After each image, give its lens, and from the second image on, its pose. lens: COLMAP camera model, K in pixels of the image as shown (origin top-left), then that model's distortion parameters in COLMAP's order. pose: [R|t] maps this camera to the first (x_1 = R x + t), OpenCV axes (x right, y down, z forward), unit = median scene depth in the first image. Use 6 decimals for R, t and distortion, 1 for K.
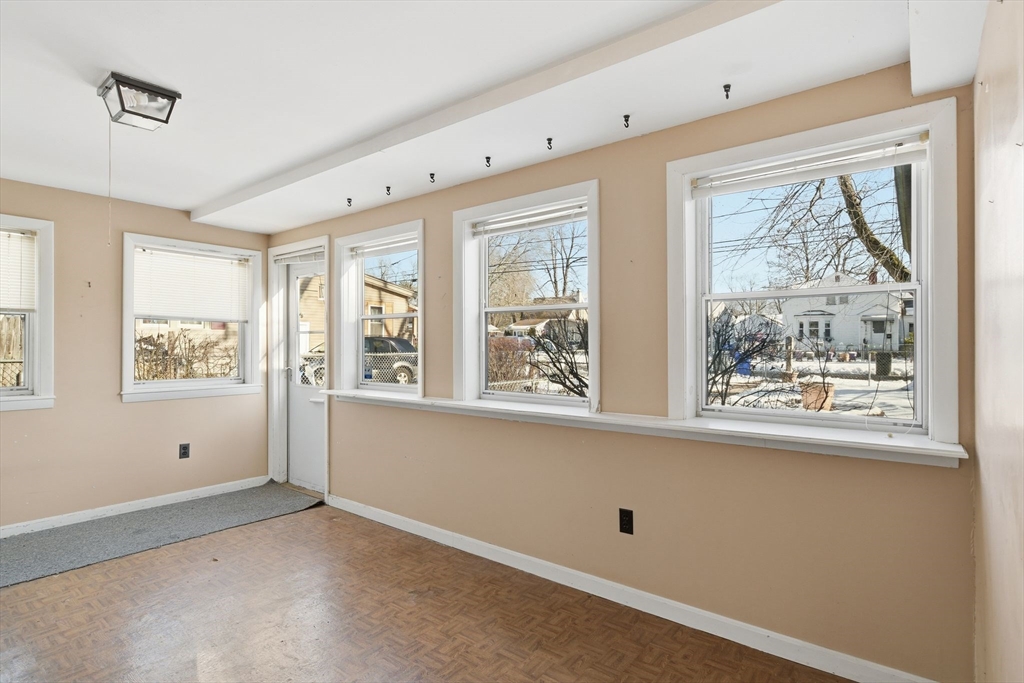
lens RADIAL K [[519.7, 0, 520.6], [0, 519.7, 343.1], [0, 0, 1]] dist [-0.011297, 0.002672]
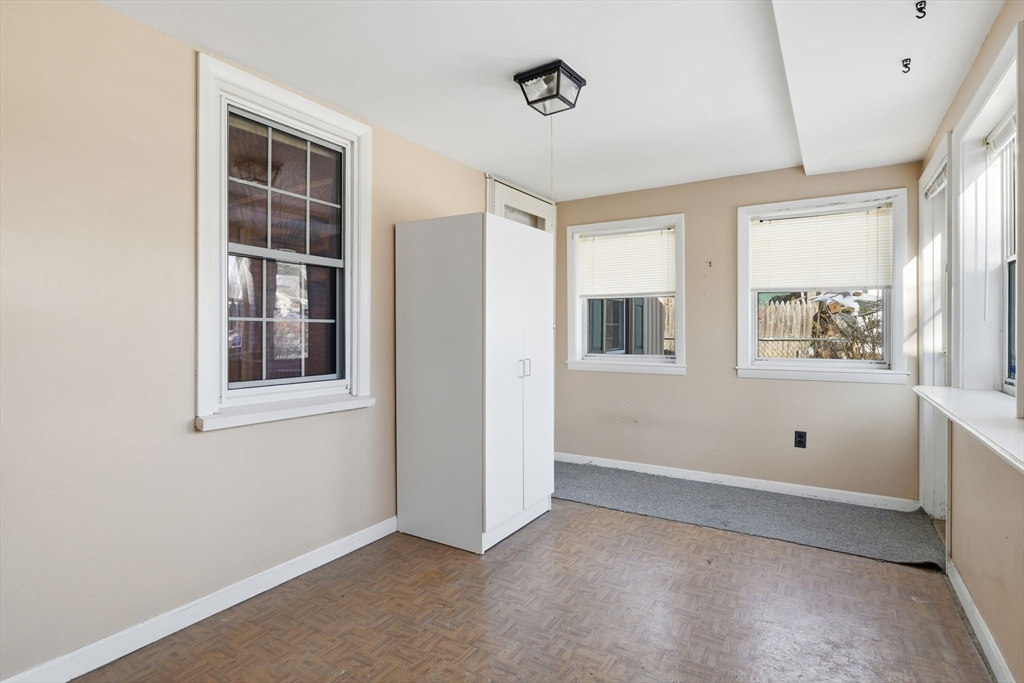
lens RADIAL K [[519.7, 0, 517.7], [0, 519.7, 337.3], [0, 0, 1]] dist [-0.011297, 0.002672]
pose [[0.107573, 0.010217, -0.994145, 0.191508], [0.006837, 0.999916, 0.011016, 0.023565], [0.994174, -0.007982, 0.107494, 0.471465]]
